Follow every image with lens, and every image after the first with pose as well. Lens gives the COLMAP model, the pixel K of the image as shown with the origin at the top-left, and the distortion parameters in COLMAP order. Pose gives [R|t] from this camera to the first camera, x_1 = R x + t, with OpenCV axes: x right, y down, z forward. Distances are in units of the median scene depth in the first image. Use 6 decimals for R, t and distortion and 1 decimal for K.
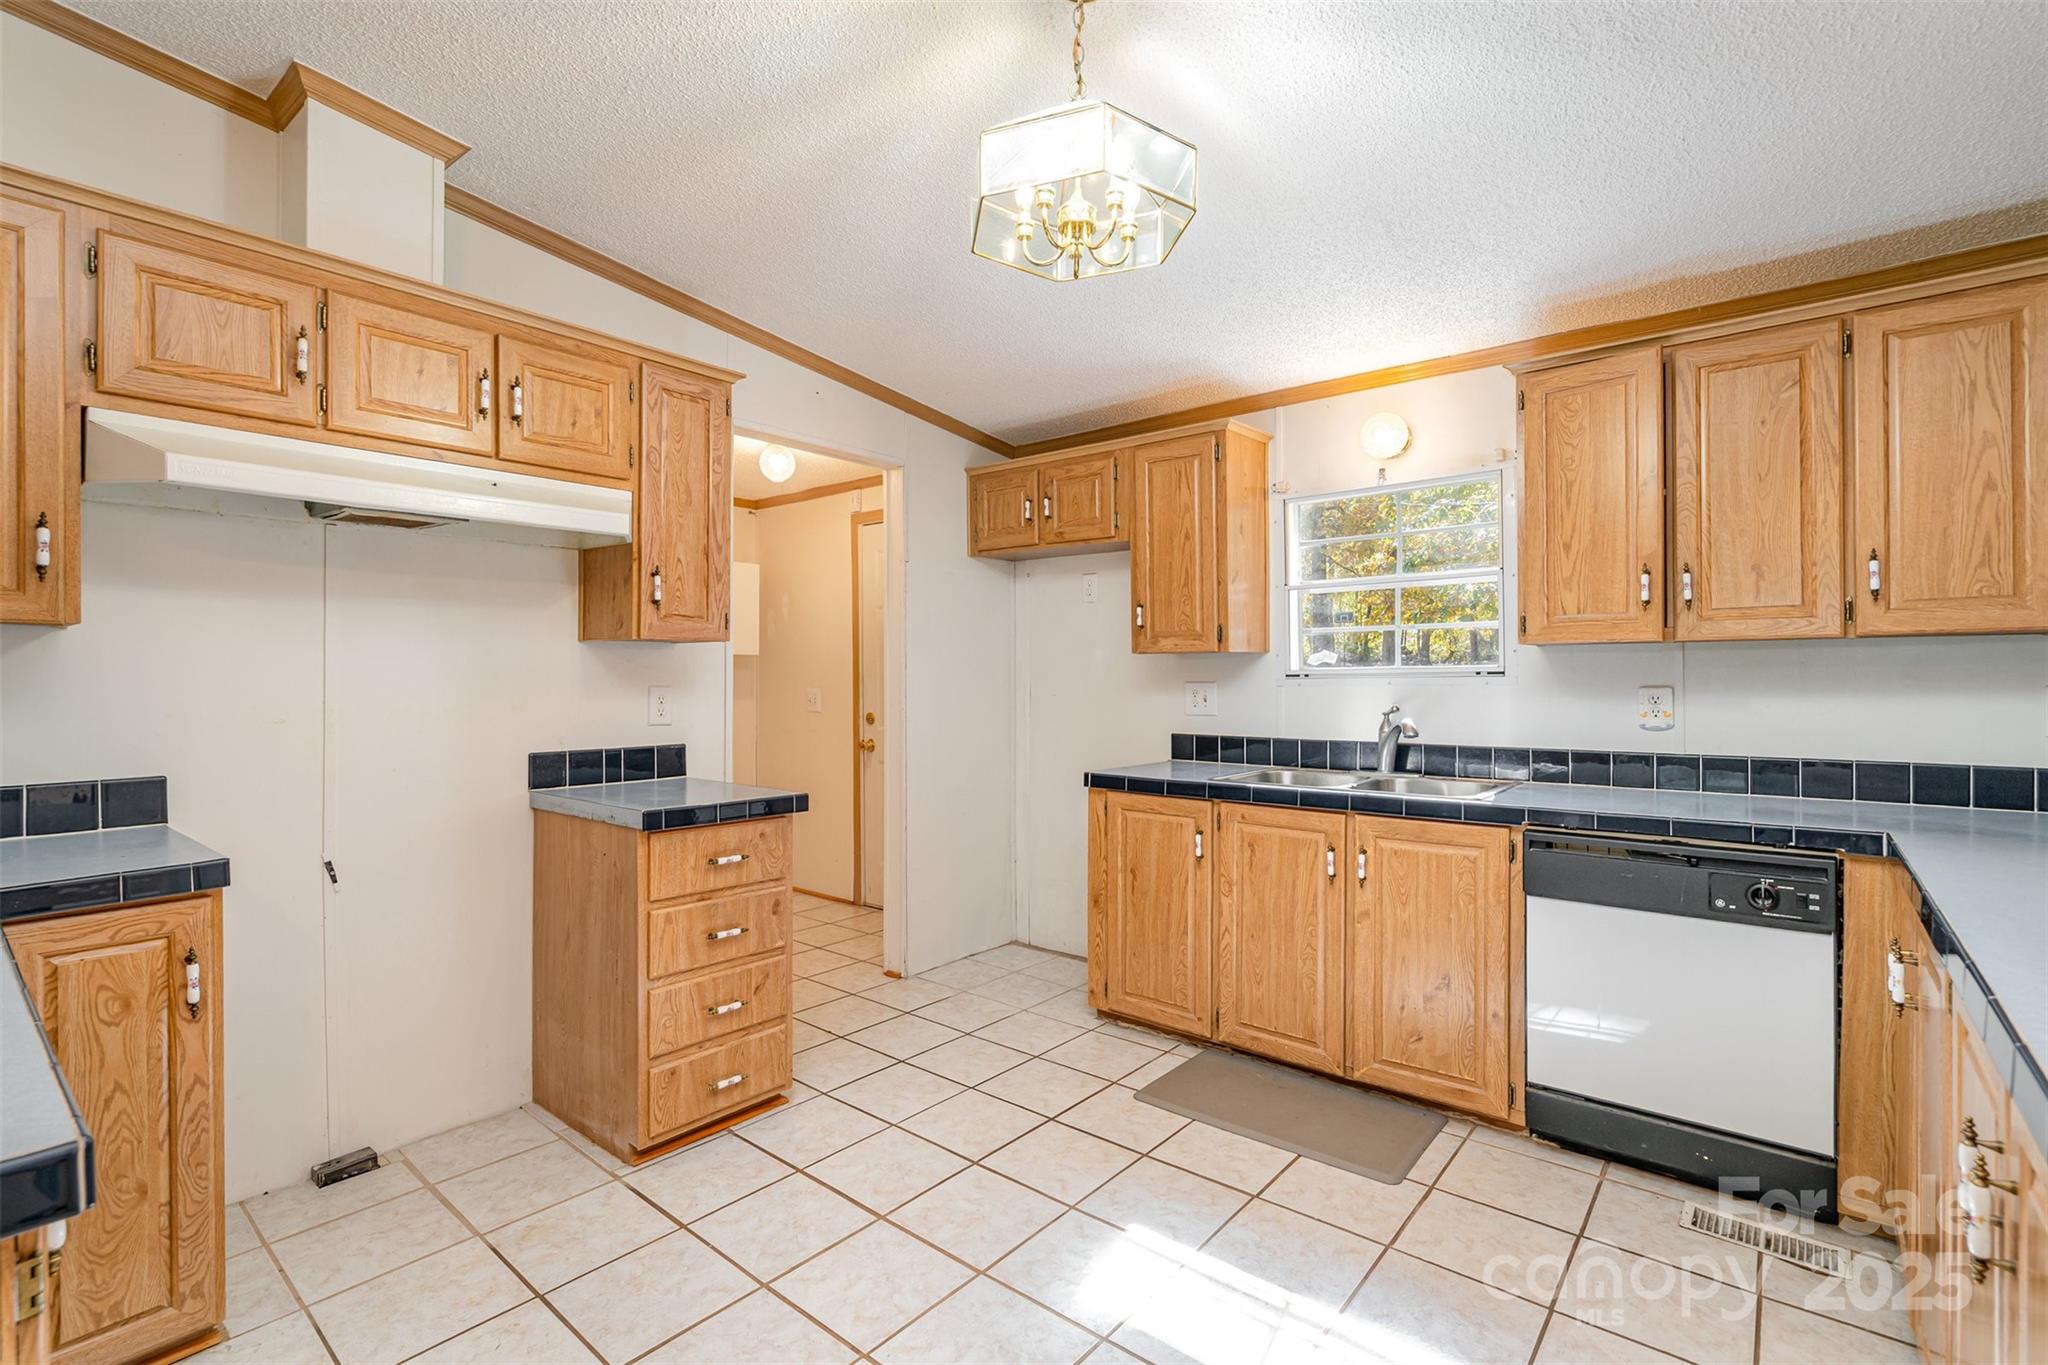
lens RADIAL K [[934.1, 0, 1016.3], [0, 934.1, 673.6], [0, 0, 1]] dist [-0.003270, 0.001282]
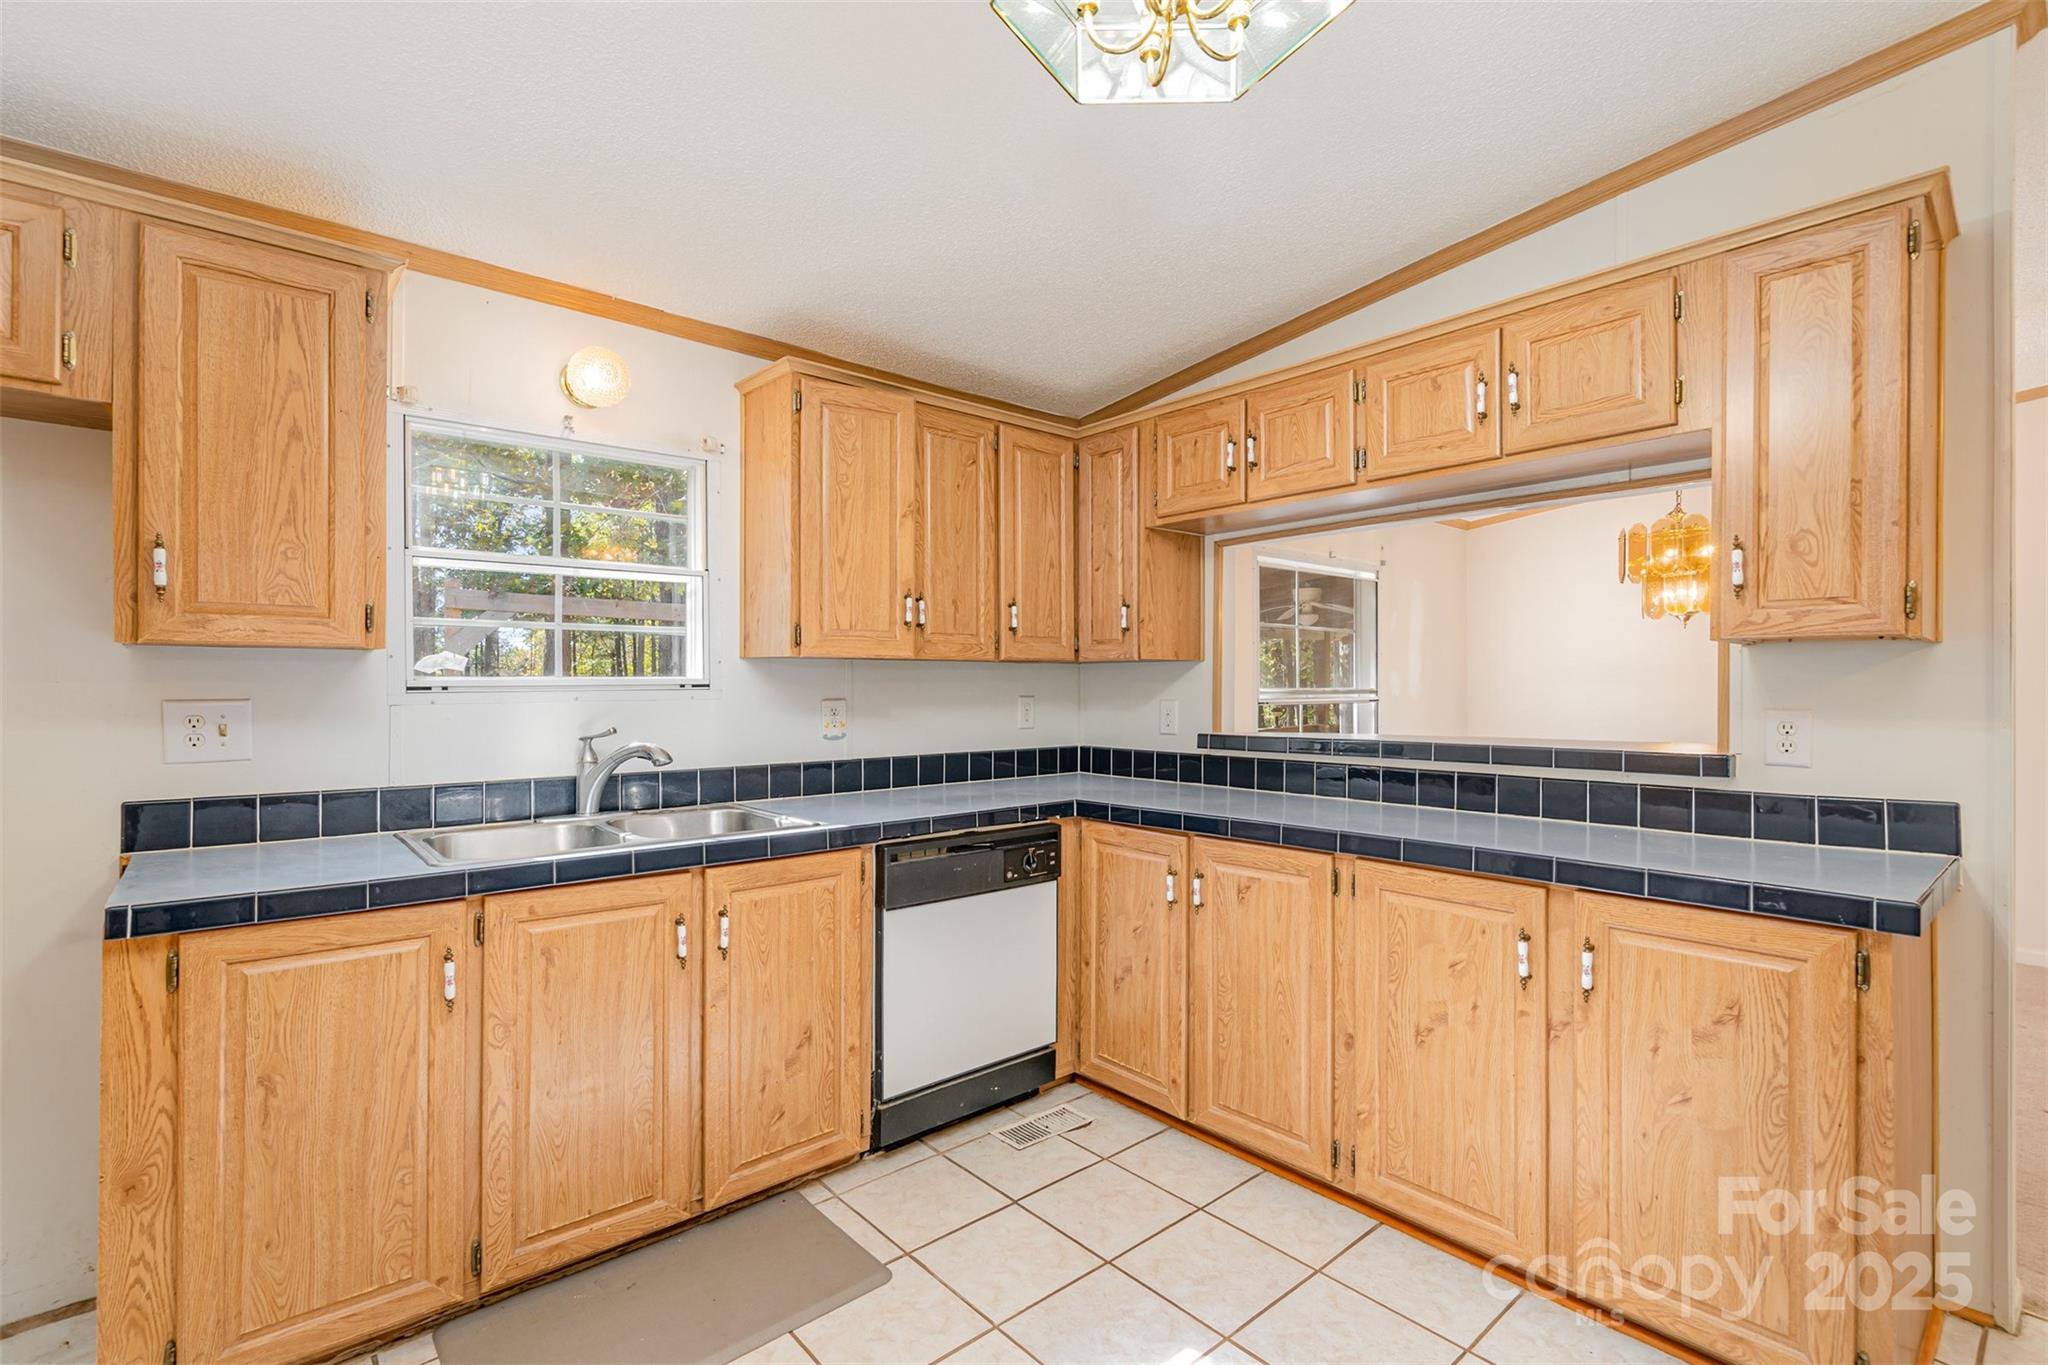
lens RADIAL K [[934.1, 0, 1019.7], [0, 934.1, 687.0], [0, 0, 1]] dist [-0.003270, 0.001282]
pose [[0.157287, 0.002971, 0.987548, -0.381413], [-0.003644, 0.999990, -0.002428, 0.001326], [-0.987546, -0.003216, 0.157296, 0.658604]]
